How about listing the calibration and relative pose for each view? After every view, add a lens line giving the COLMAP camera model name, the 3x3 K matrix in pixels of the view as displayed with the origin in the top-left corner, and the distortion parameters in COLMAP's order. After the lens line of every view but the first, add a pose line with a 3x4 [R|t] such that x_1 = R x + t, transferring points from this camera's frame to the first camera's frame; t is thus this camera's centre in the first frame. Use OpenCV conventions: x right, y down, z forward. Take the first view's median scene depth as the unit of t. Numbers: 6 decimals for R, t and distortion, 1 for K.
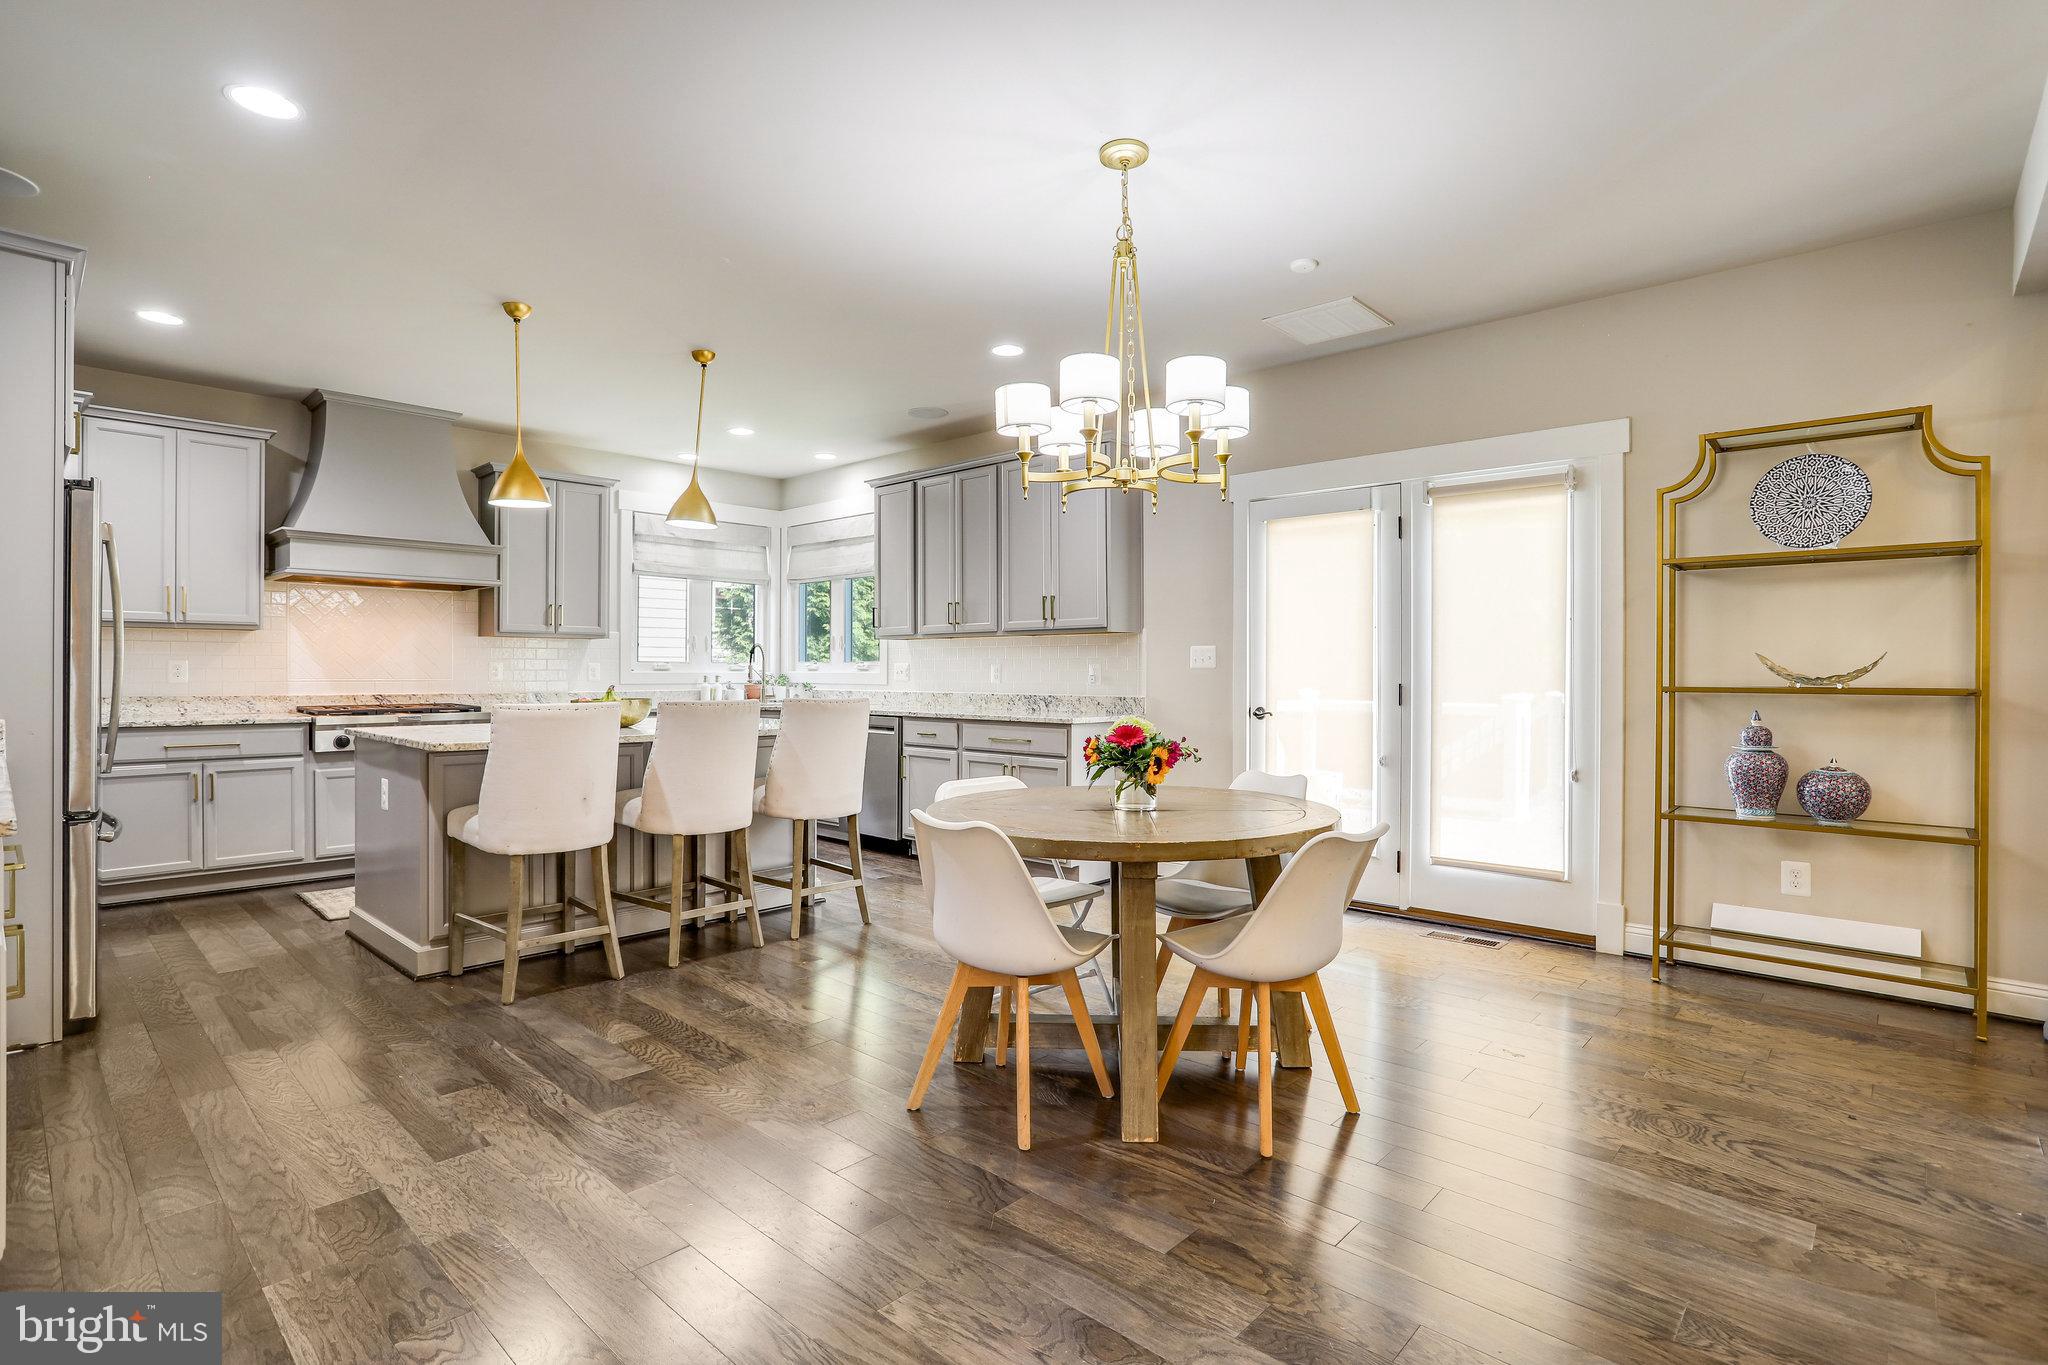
lens RADIAL K [[1025.3, 0, 1014.5], [0, 1025.3, 671.7], [0, 0, 1]] dist [-0.079062, 0.036234]
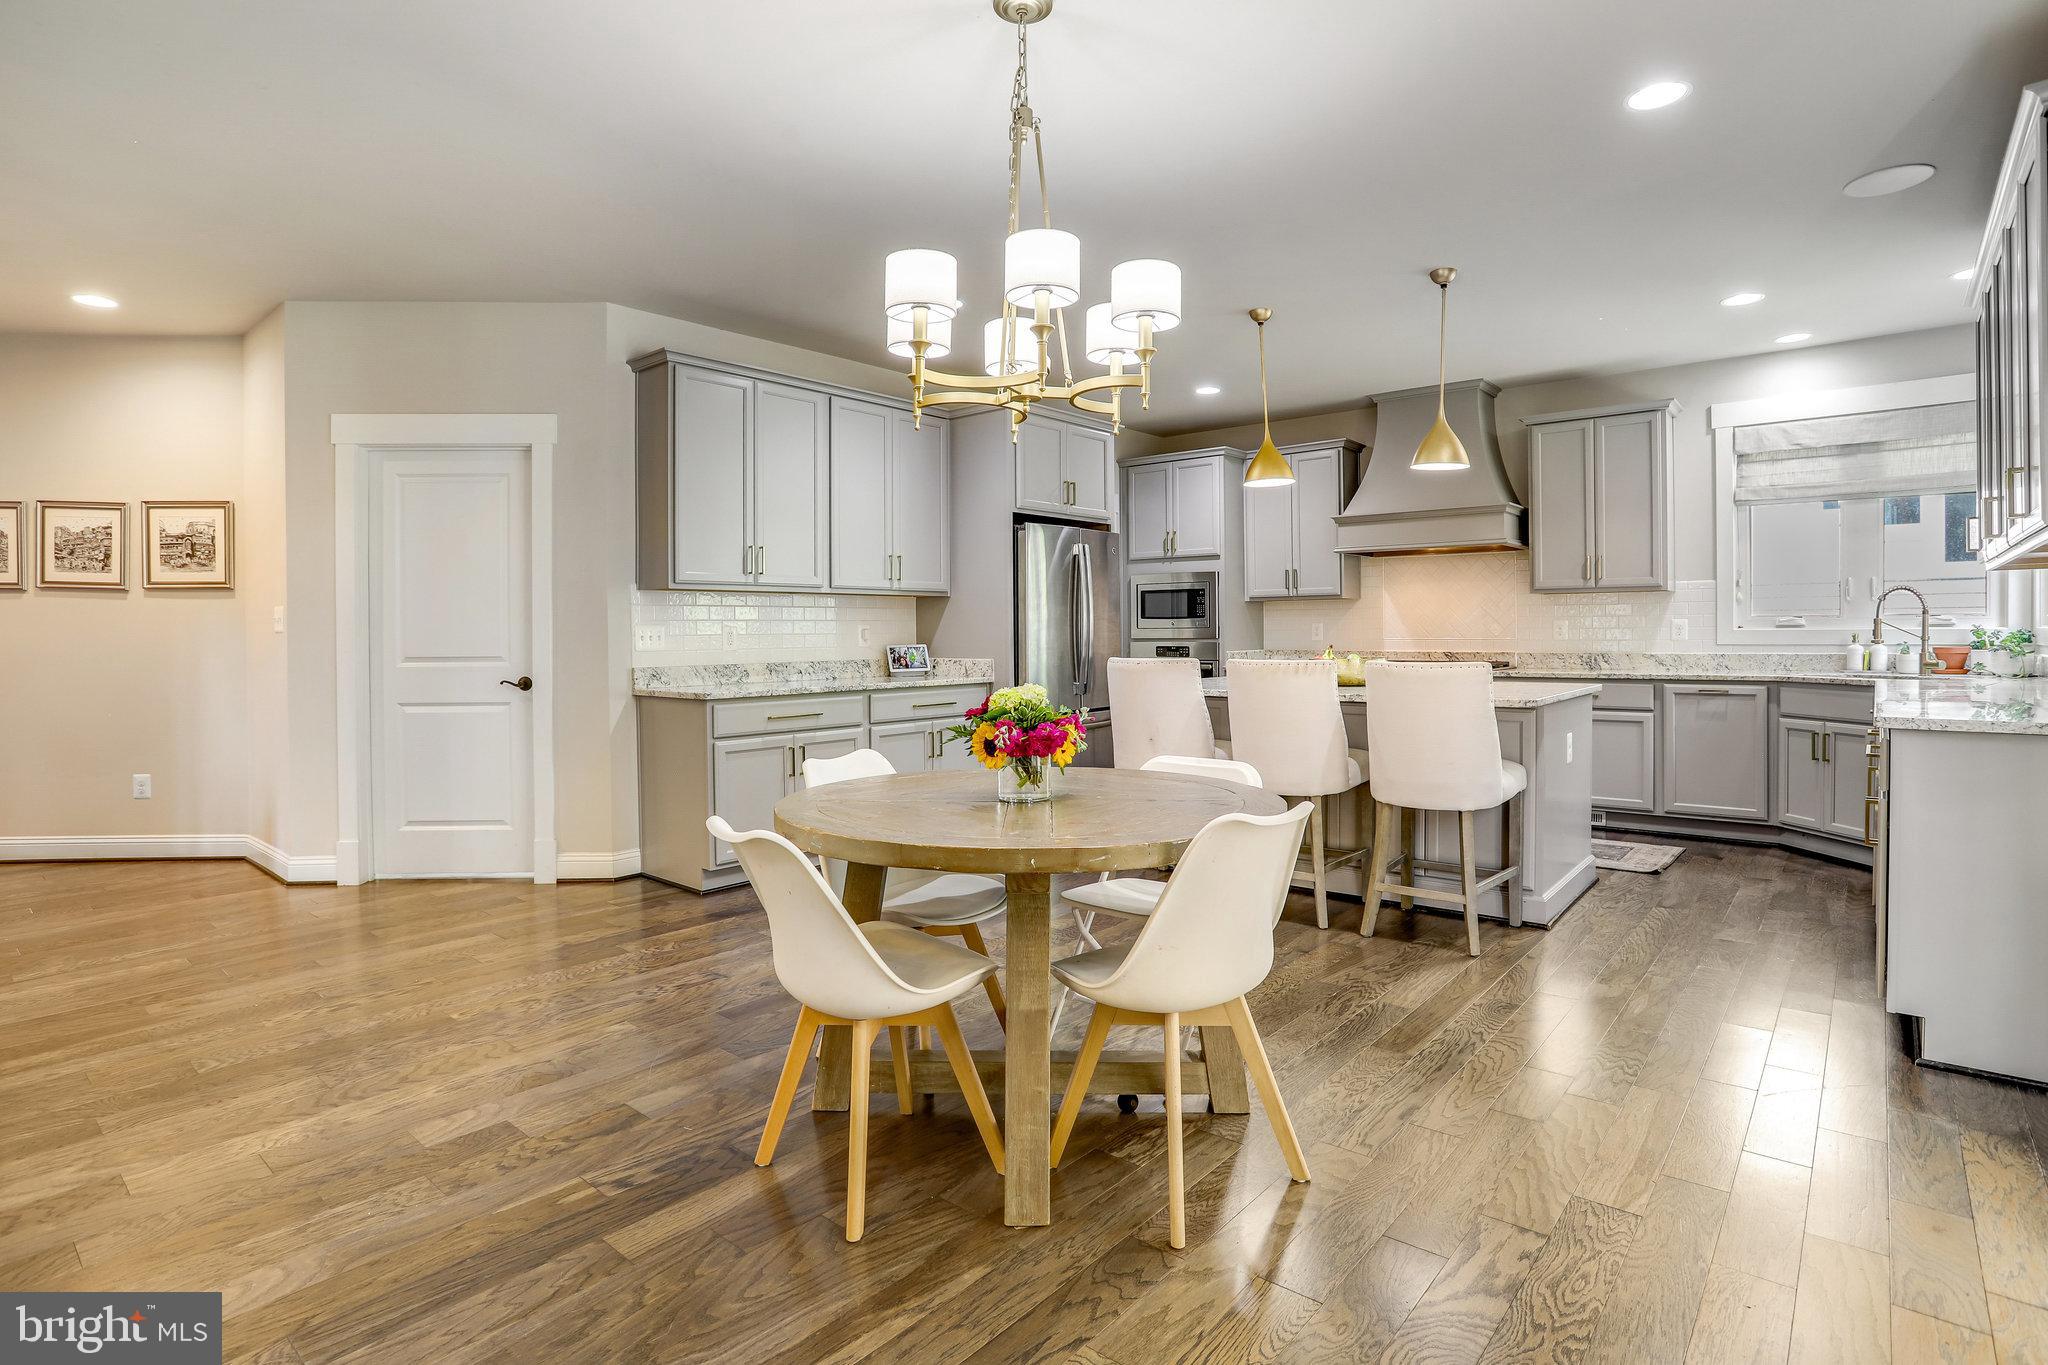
lens RADIAL K [[1025.3, 0, 1014.5], [0, 1025.3, 671.7], [0, 0, 1]] dist [-0.079062, 0.036234]
pose [[0.034515, 0.038052, -0.998680, 0.602450], [0.010546, 0.999205, 0.038436, -0.002893], [0.999349, -0.011858, 0.034086, 0.621346]]
